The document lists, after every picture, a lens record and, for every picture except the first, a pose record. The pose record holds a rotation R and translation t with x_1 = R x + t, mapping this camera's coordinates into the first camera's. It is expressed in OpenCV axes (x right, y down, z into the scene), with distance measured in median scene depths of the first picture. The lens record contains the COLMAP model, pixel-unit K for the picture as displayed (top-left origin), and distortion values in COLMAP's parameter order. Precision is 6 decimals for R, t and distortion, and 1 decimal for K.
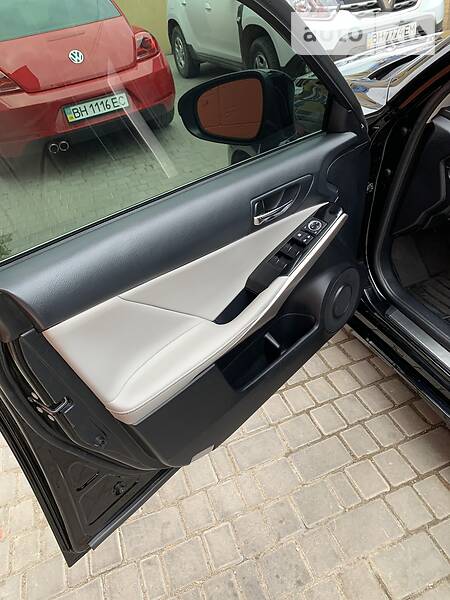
lens RADIAL K [[457.7, 0, 225.5], [0, 457.7, 297.3], [0, 0, 1]] dist [-0.004230, -0.005883]
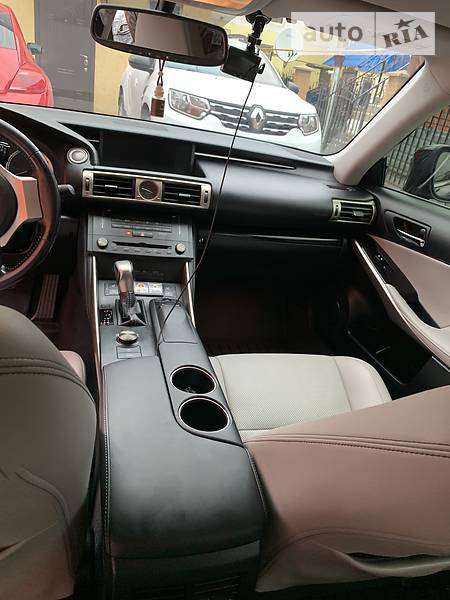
lens RADIAL K [[451.5, 0, 227.1], [0, 451.5, 298.0], [0, 0, 1]] dist [0.019309, -0.007853]
pose [[0.947297, 0.316383, 0.050307, 0.865254], [-0.302664, 0.935339, -0.183128, -0.097800], [-0.104992, 0.158250, 0.981801, 0.041593]]
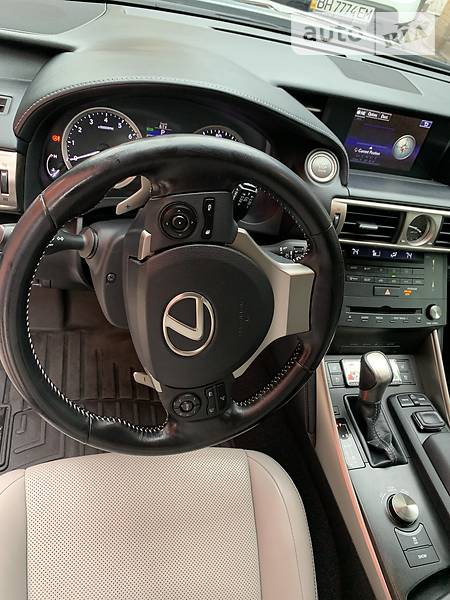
lens RADIAL K [[461.0, 0, 227.1], [0, 461.0, 297.2], [0, 0, 1]] dist [-0.010195, -0.003824]
pose [[0.911077, 0.369894, 0.181983, 0.525843], [-0.393060, 0.912544, 0.112995, -0.260874], [-0.124271, -0.174477, 0.976788, 0.299339]]
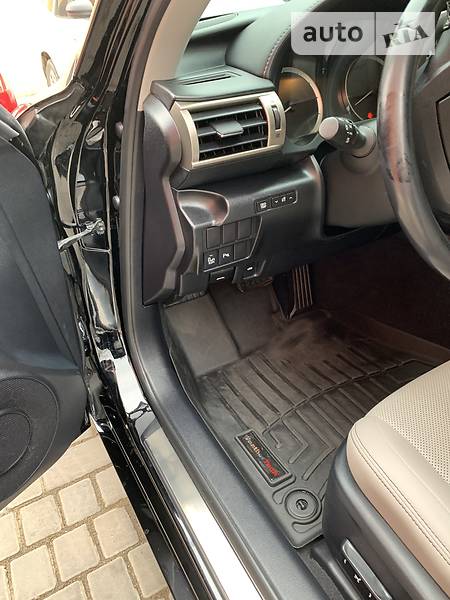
lens RADIAL K [[459.3, 0, 224.9], [0, 459.3, 288.5], [0, 0, 1]] dist [0.005745, -0.003493]
pose [[0.986090, -0.022973, 0.164618, 0.315161], [0.041068, 0.993370, -0.107379, -0.073512], [-0.161060, 0.112646, 0.980495, 0.325231]]
